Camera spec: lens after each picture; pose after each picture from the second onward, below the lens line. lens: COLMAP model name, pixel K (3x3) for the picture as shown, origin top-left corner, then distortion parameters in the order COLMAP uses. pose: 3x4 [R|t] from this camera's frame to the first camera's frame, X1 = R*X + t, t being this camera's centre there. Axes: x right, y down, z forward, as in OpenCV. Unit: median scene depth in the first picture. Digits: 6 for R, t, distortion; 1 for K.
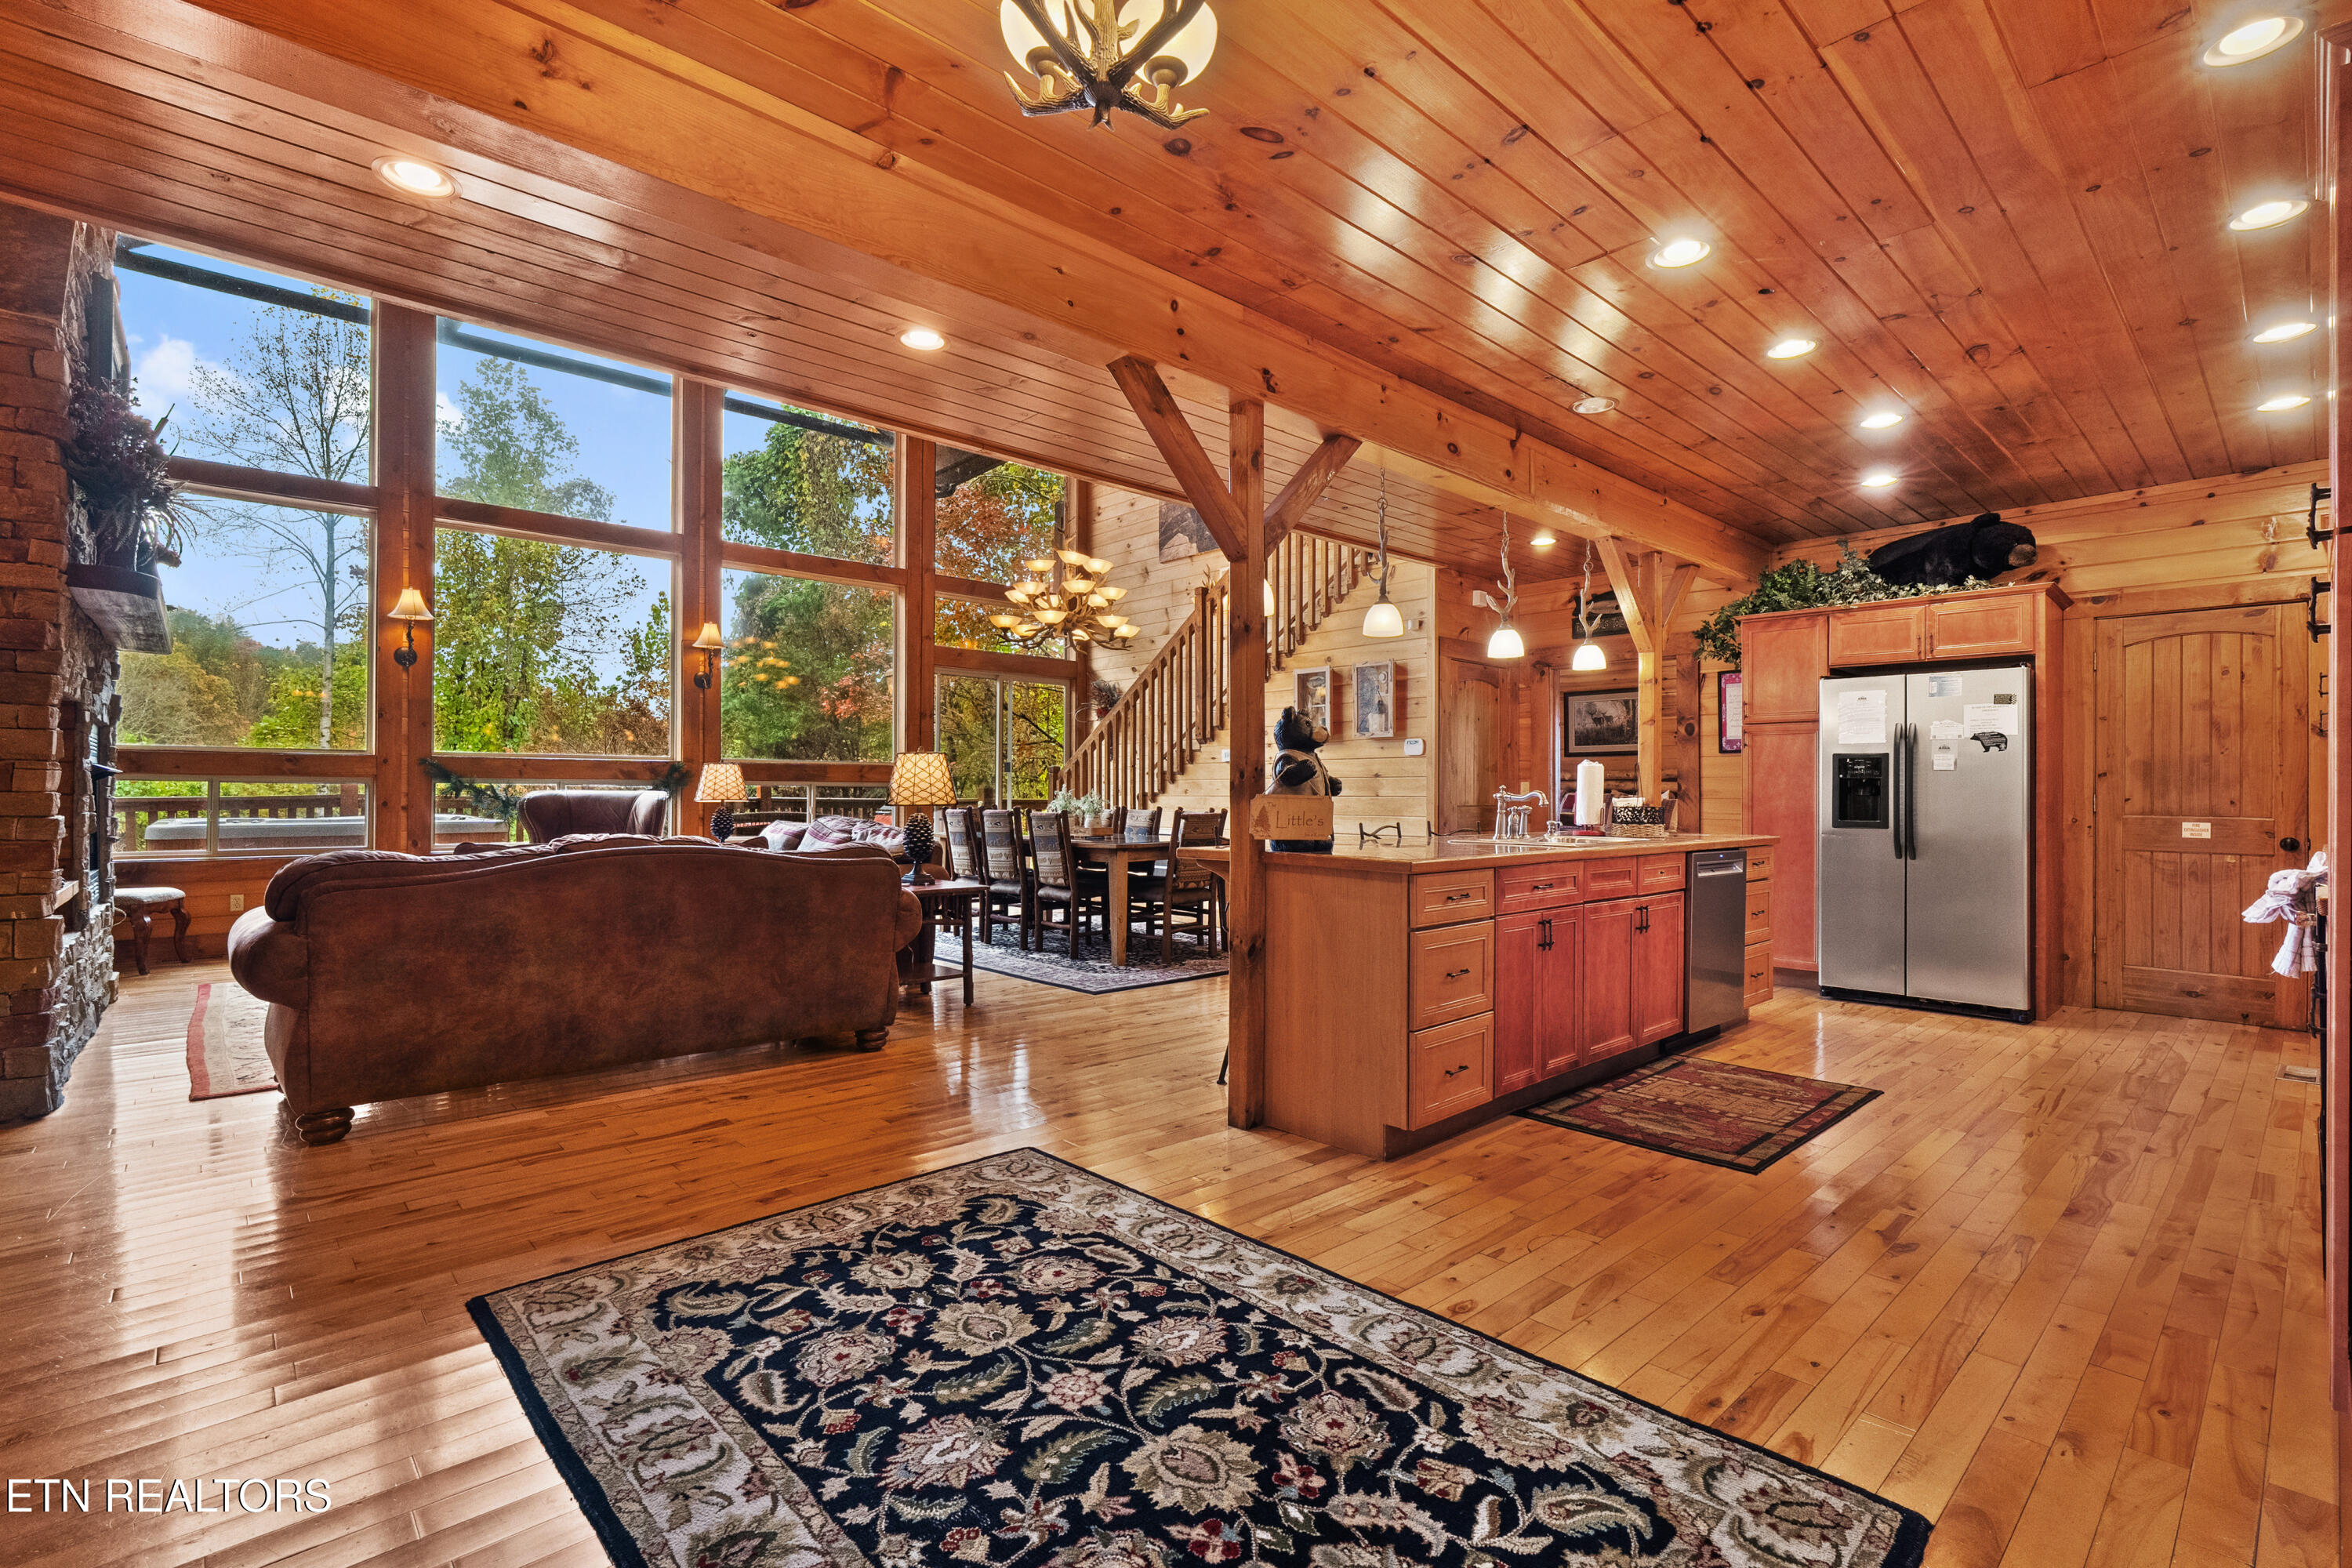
lens RADIAL K [[1065.3, 0, 1172.3], [0, 1065.3, 779.6], [0, 0, 1]] dist [-0.015446, 0.006172]
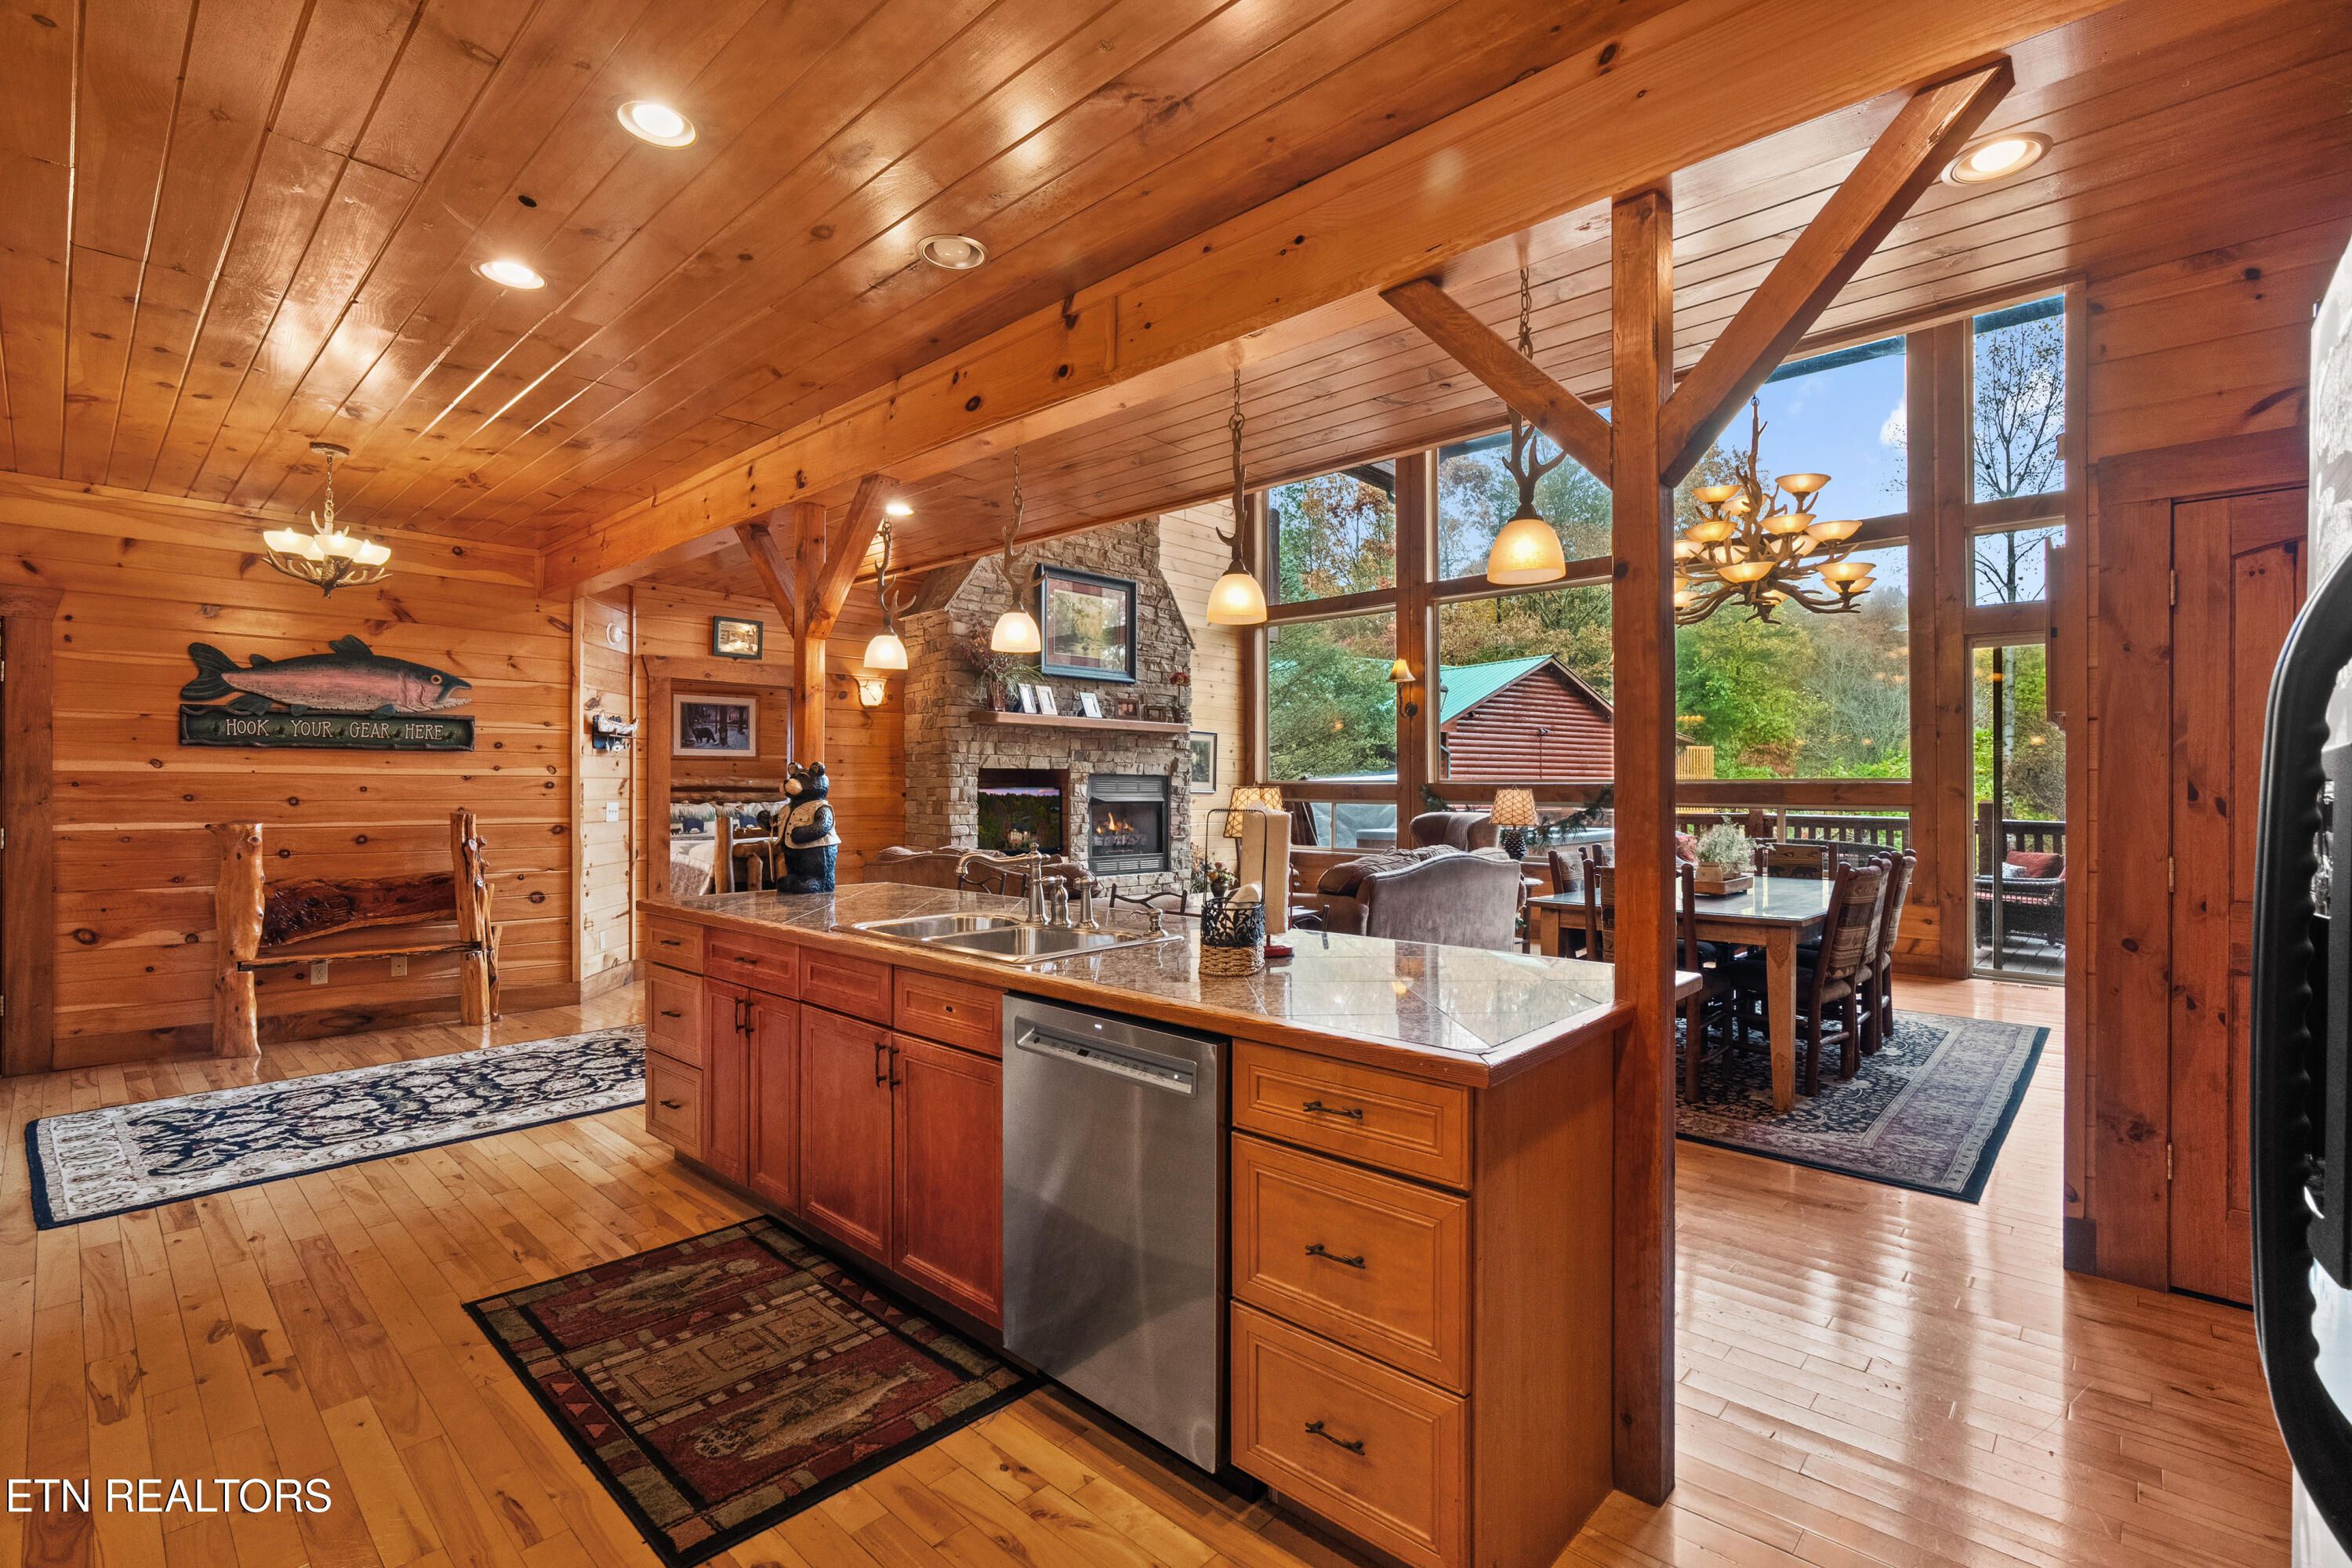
lens RADIAL K [[1065.3, 0, 1172.3], [0, 1065.3, 779.6], [0, 0, 1]] dist [-0.015446, 0.006172]
pose [[0.078131, -0.012459, -0.996865, 0.806889], [0.008317, 0.999895, -0.011845, -0.020031], [0.996908, -0.007366, 0.078226, 0.838507]]
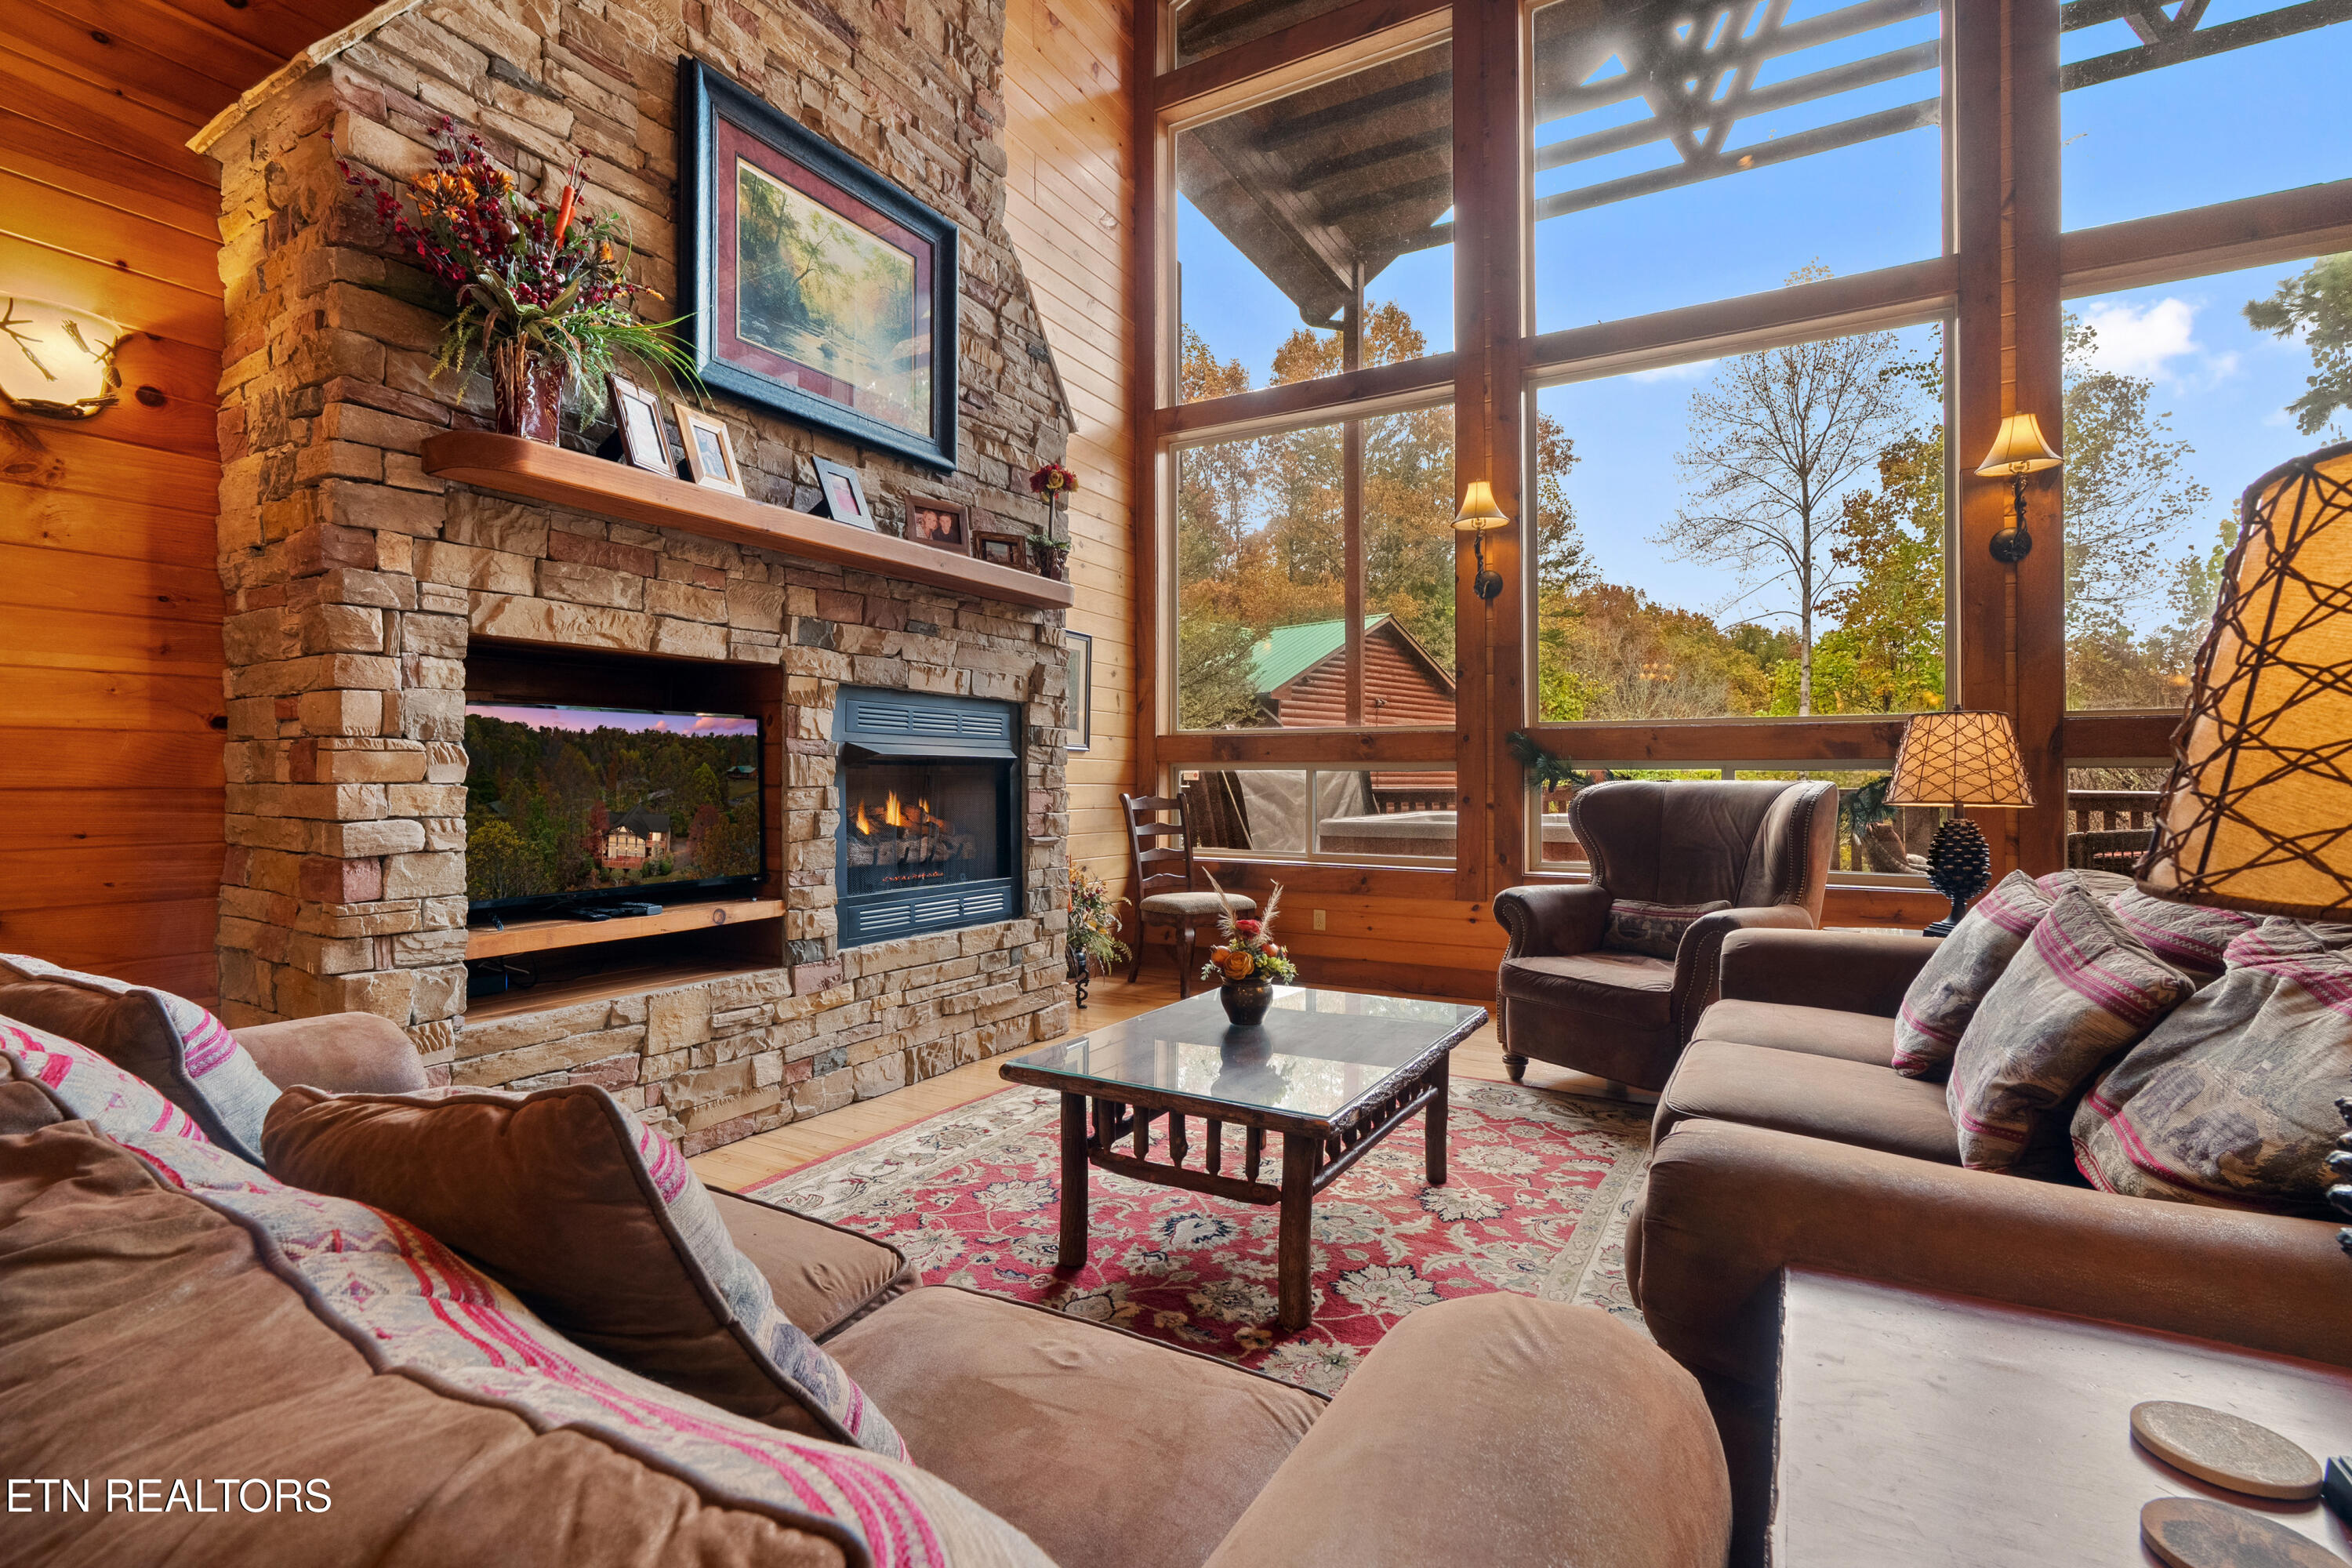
lens RADIAL K [[1084.0, 0, 1181.4], [0, 1084.0, 773.4], [0, 0, 1]] dist [-0.014069, 0.007234]
pose [[0.312526, -0.007489, -0.949880, -0.173895], [0.010438, 0.999936, -0.004450, 0.010142], [0.949852, -0.008525, 0.312584, 0.831052]]
